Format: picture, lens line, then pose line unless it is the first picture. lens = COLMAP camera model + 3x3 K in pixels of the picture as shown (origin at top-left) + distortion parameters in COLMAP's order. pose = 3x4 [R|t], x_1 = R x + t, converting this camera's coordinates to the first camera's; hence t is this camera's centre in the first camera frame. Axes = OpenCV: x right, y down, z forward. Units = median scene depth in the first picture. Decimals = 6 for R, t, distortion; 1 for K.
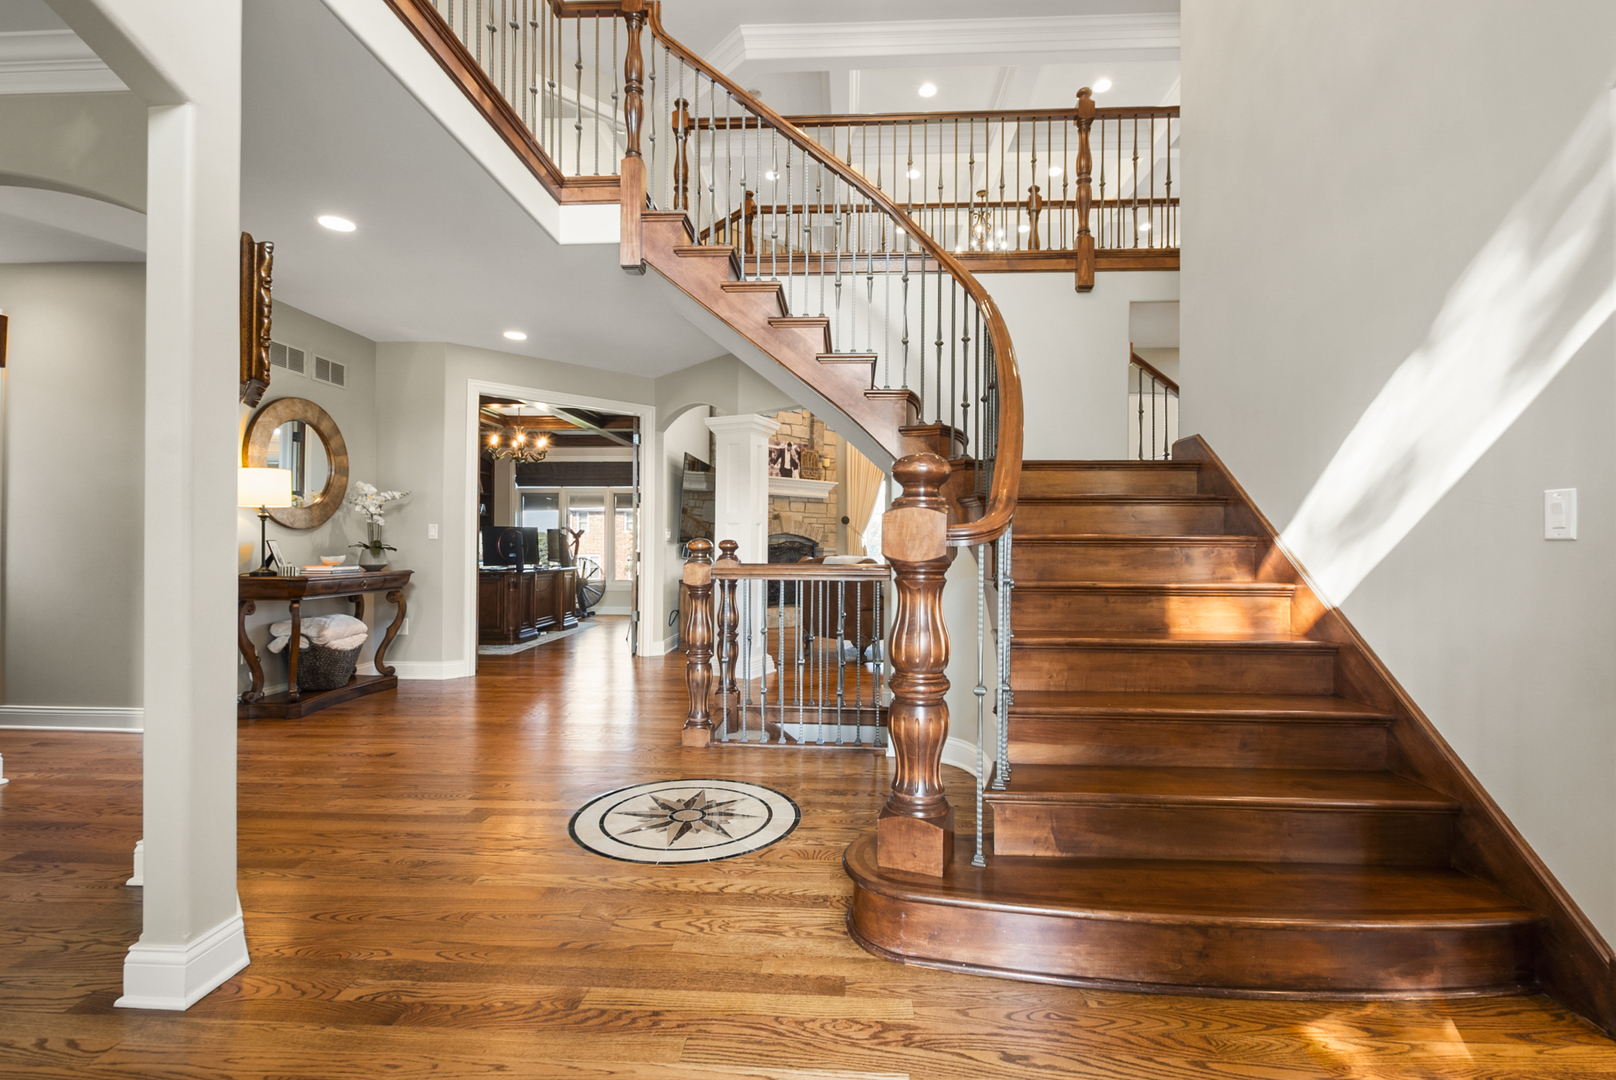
lens RADIAL K [[702.8, 0, 808.7], [0, 702.8, 548.4], [0, 0, 1]] dist [0.008440, -0.003002]
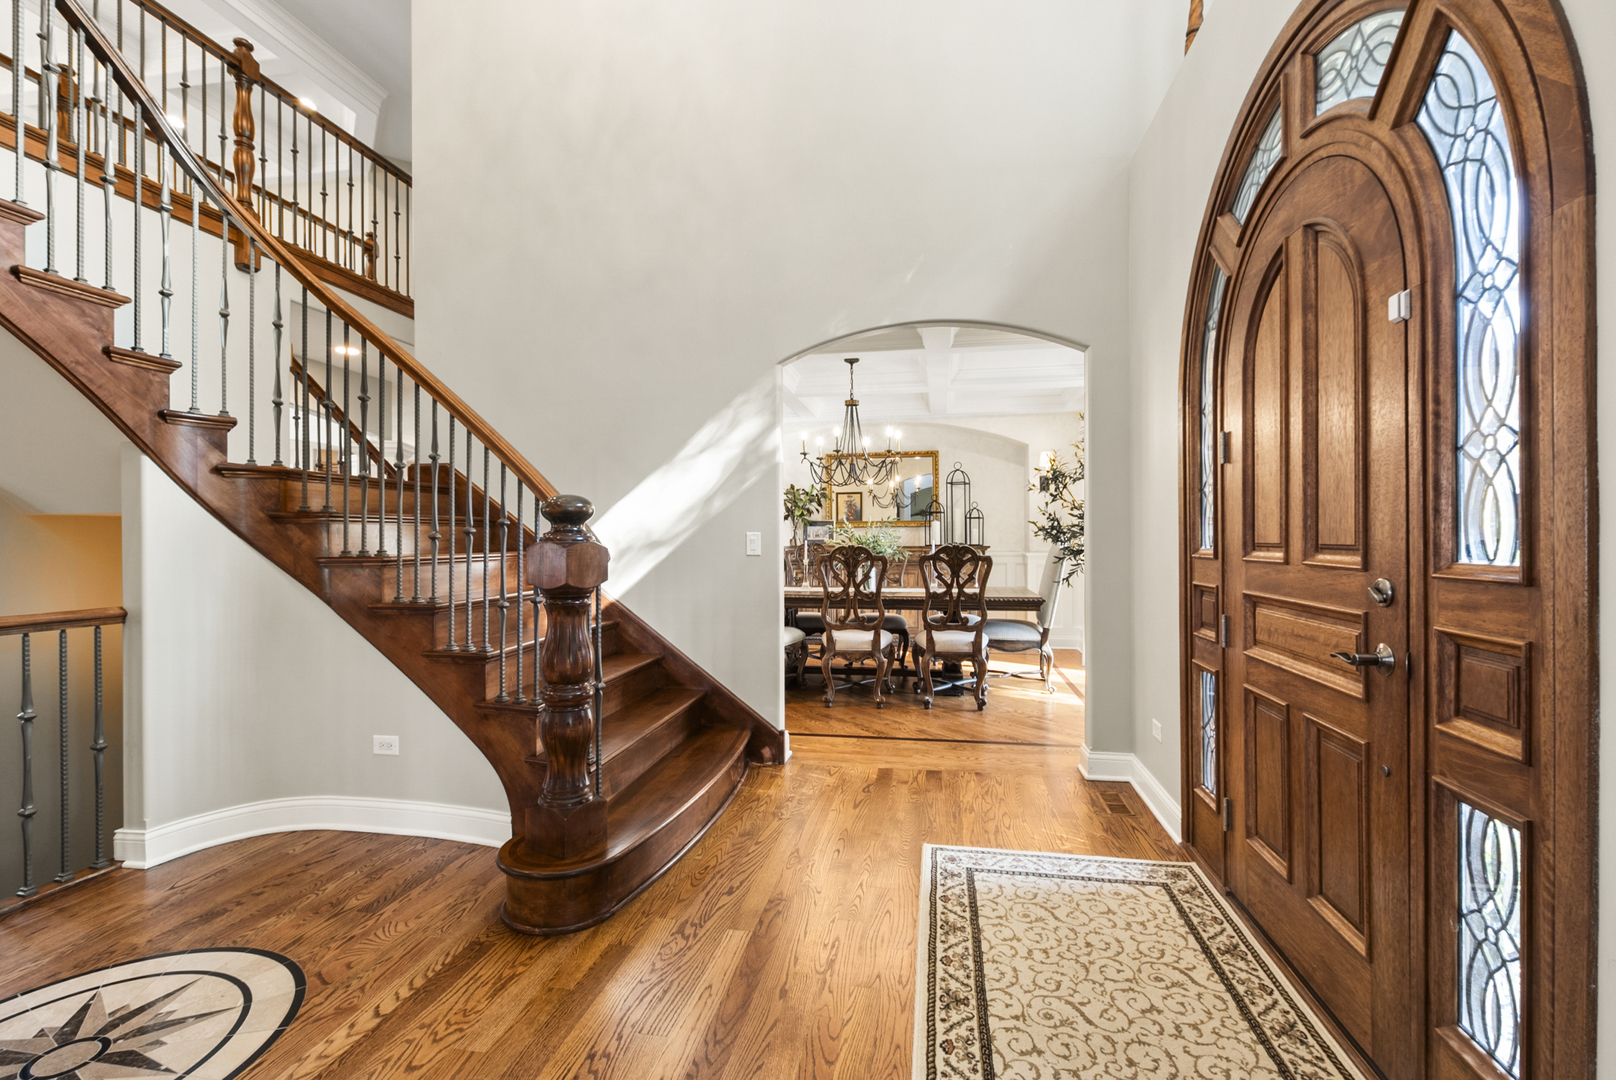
lens RADIAL K [[702.8, 0, 815.3], [0, 702.8, 533.8], [0, 0, 1]] dist [0.008440, -0.003002]
pose [[0.138258, -0.001833, 0.990395, -0.665999], [0.010806, 0.999942, 0.000342, -0.047085], [-0.990337, 0.010655, 0.138269, 0.304648]]
